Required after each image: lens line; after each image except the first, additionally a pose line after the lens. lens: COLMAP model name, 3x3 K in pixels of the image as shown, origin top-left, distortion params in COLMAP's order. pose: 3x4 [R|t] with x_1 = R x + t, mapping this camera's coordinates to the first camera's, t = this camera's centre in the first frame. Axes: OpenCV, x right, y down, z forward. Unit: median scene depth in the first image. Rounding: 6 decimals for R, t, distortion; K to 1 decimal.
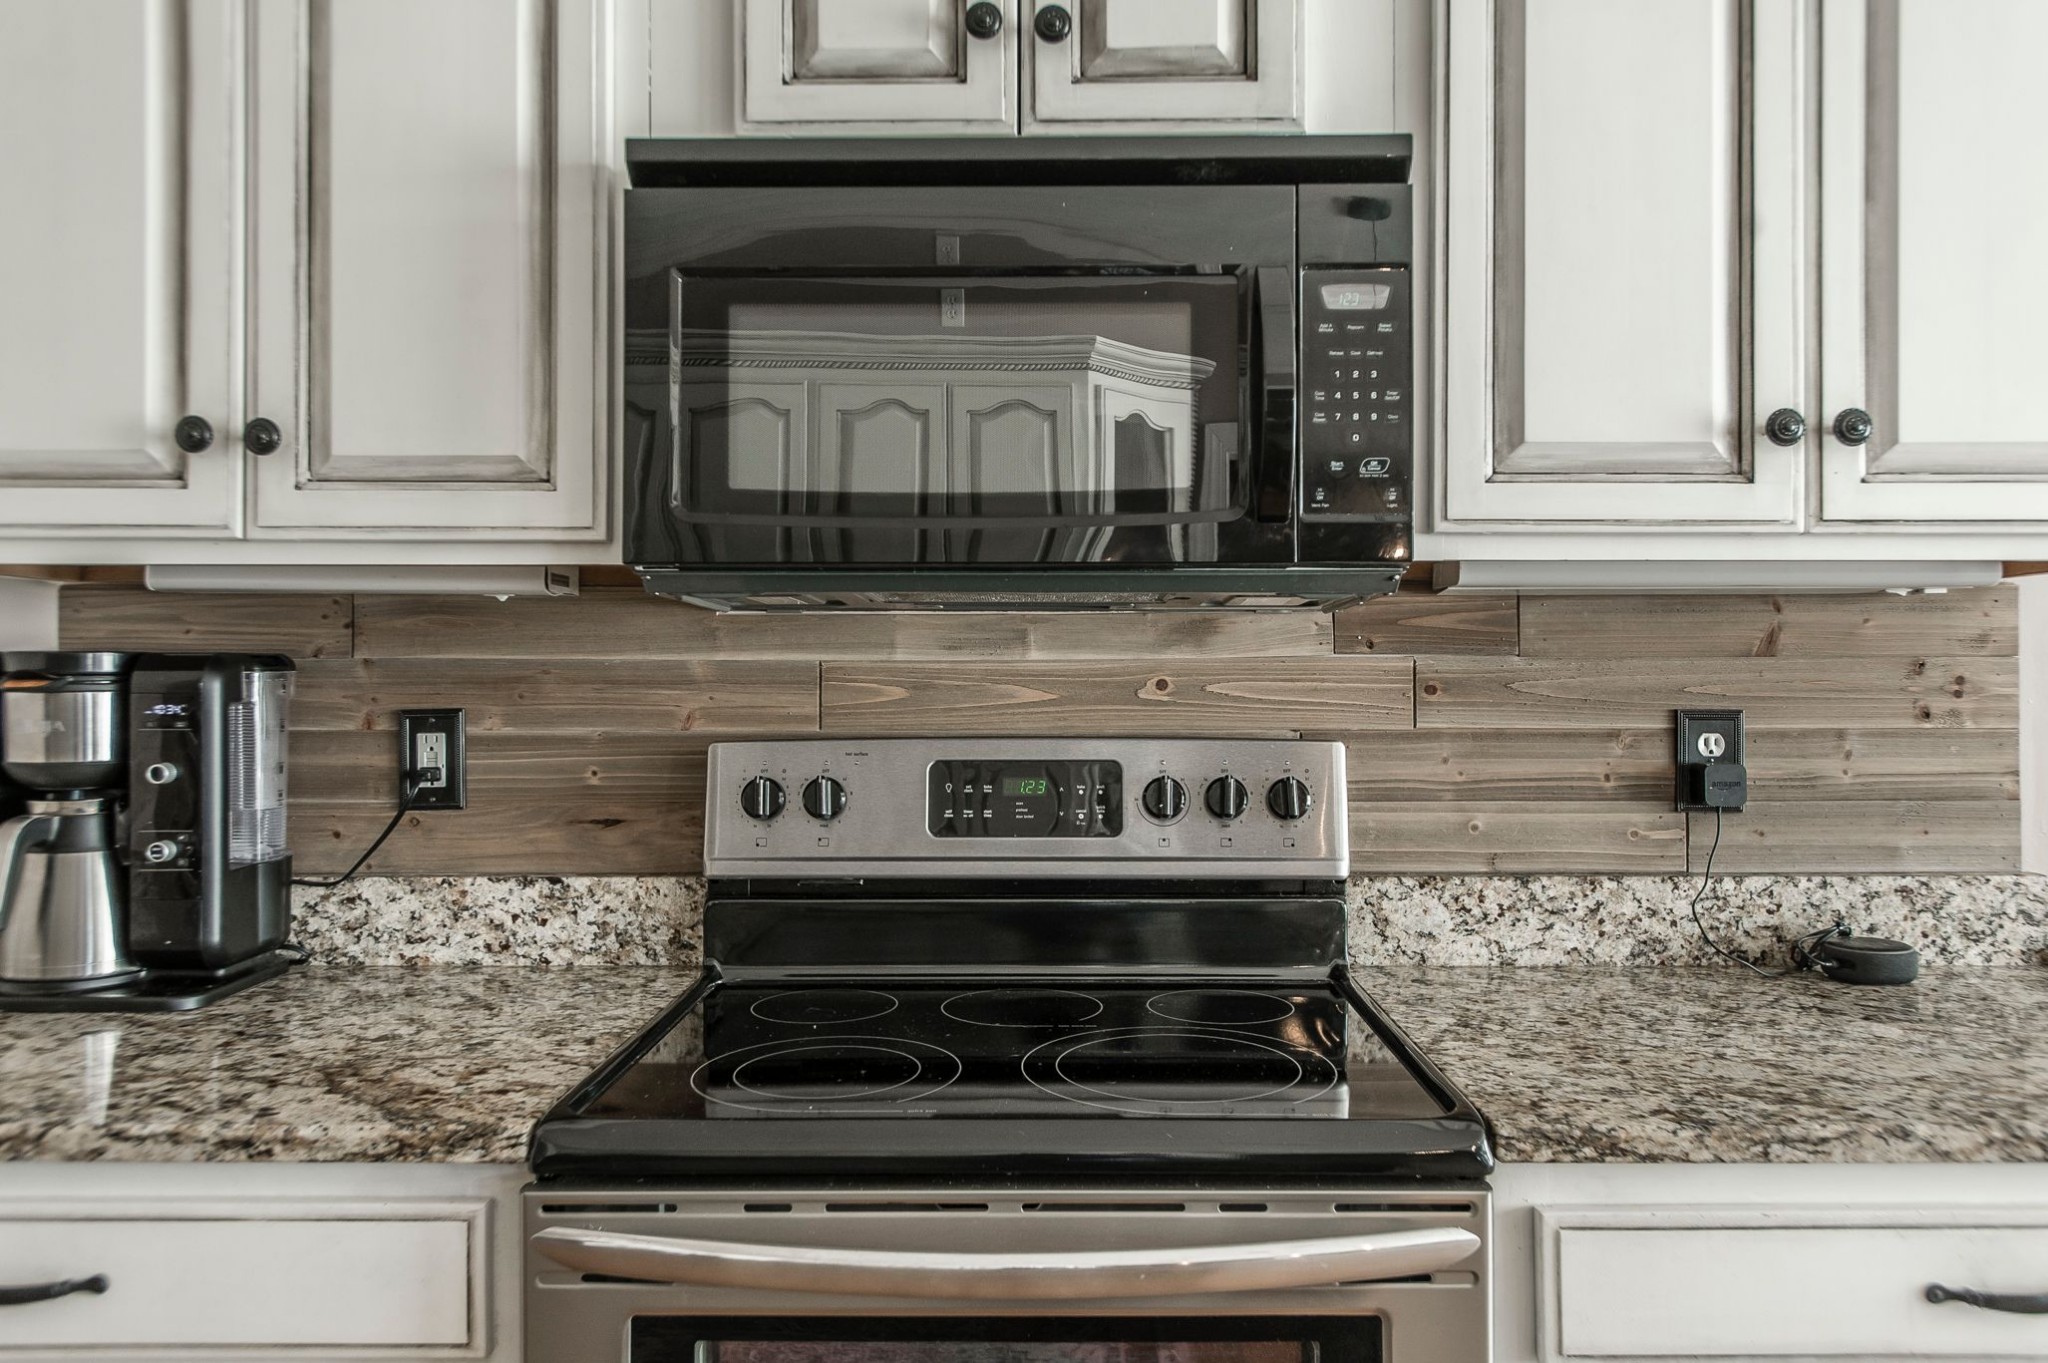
lens RADIAL K [[1473.2, 0, 1024.0], [0, 1473.2, 681.5], [0, 0, 1]] dist [0.041503, -0.005986]
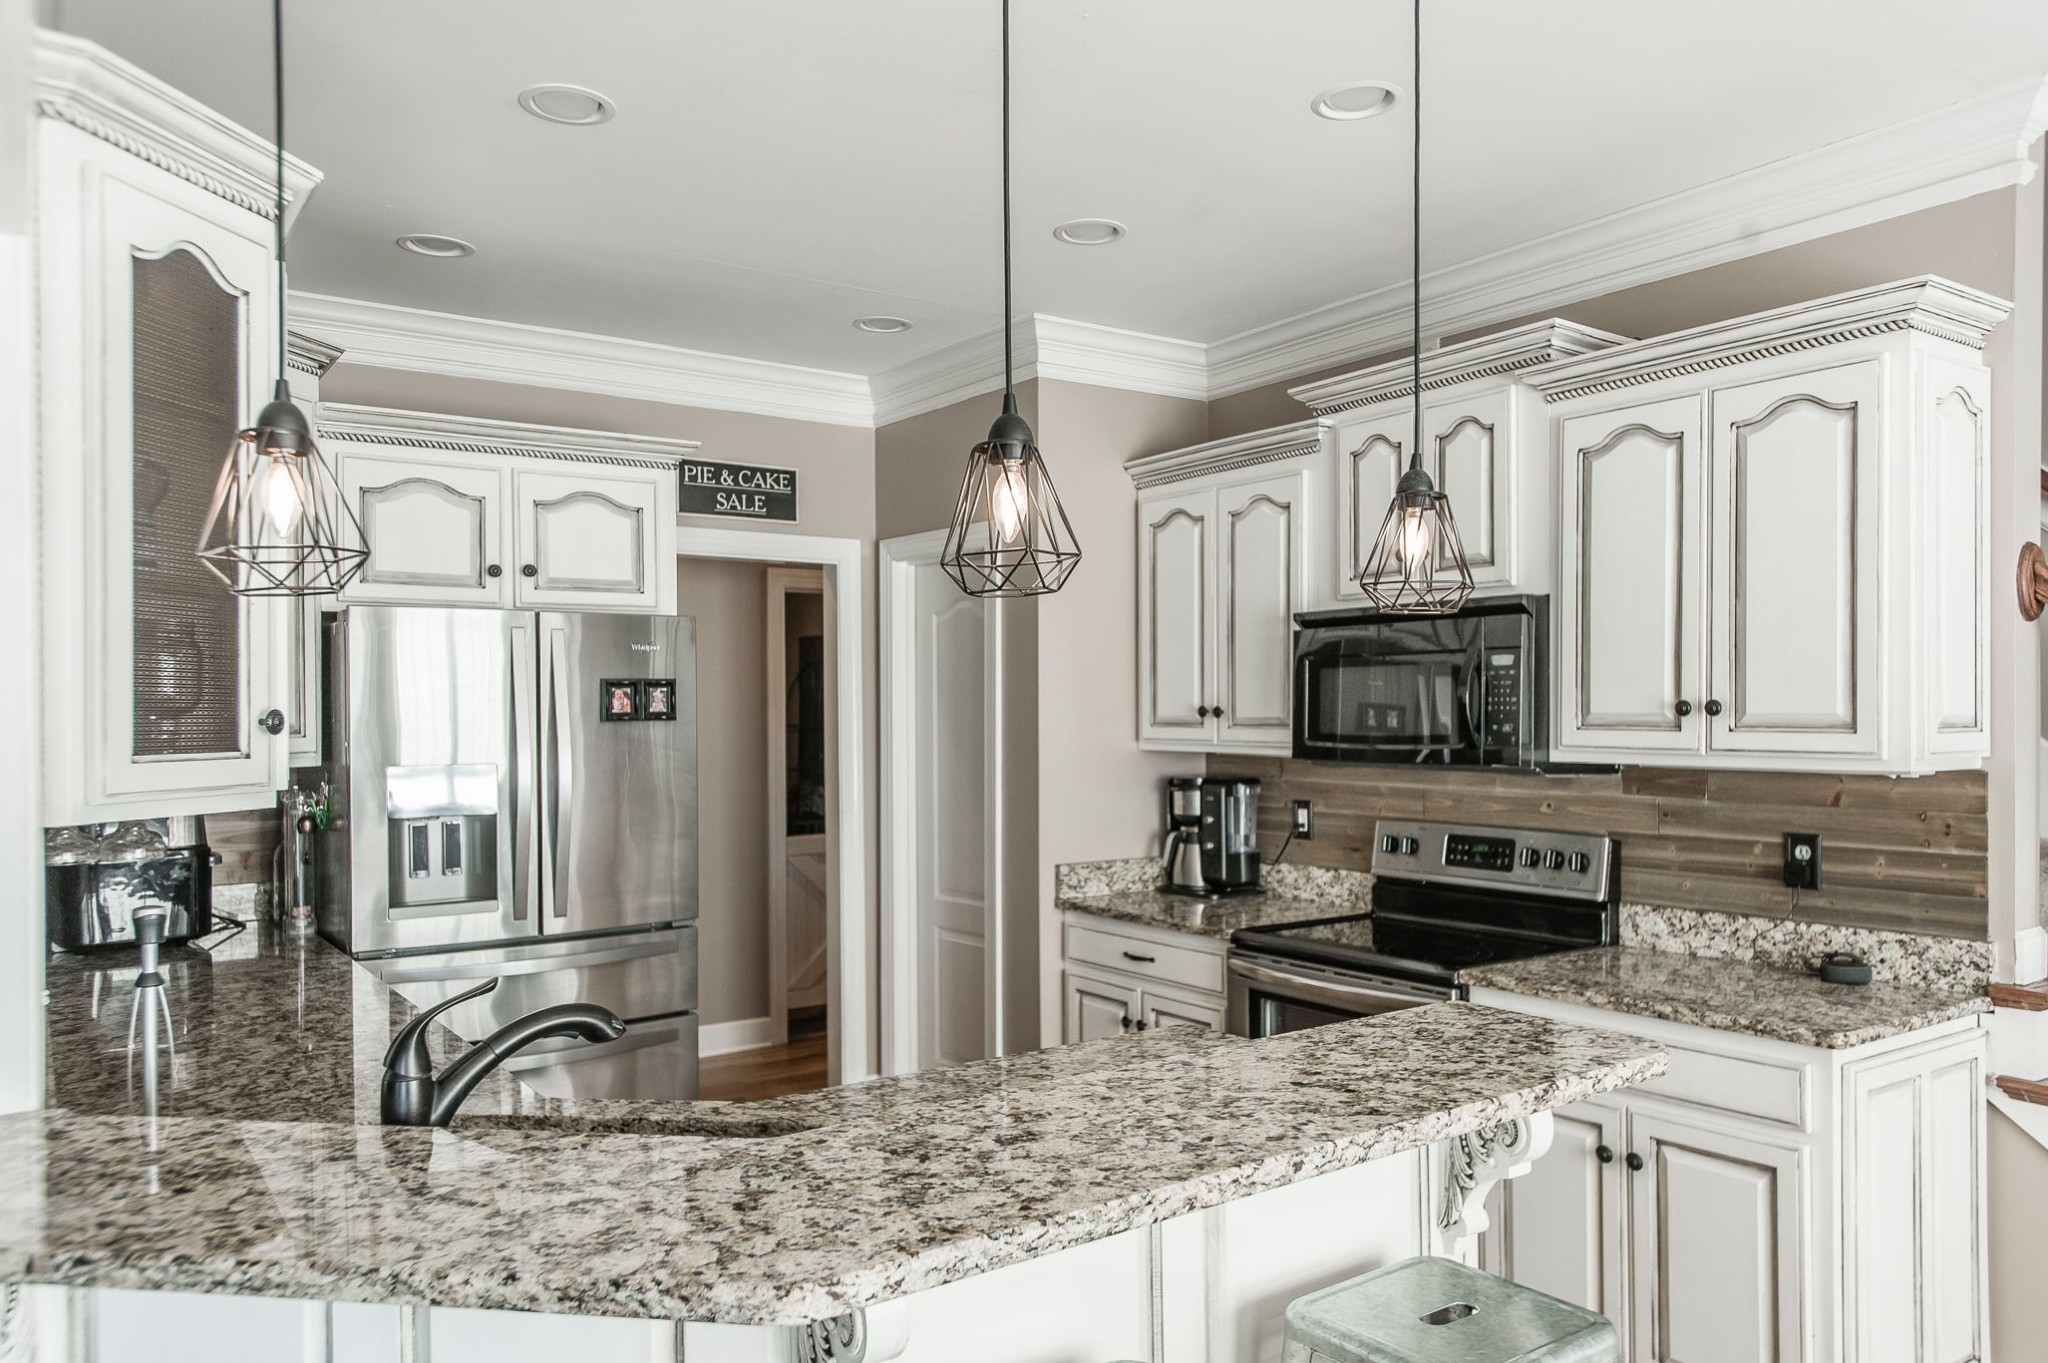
lens RADIAL K [[1473.2, 0, 1024.0], [0, 1473.2, 681.5], [0, 0, 1]] dist [0.041503, -0.005986]
pose [[0.576811, -0.018909, -0.816659, 1.455083], [-0.000361, 0.999726, -0.023403, -0.130786], [0.816877, 0.013794, 0.576646, -0.904361]]
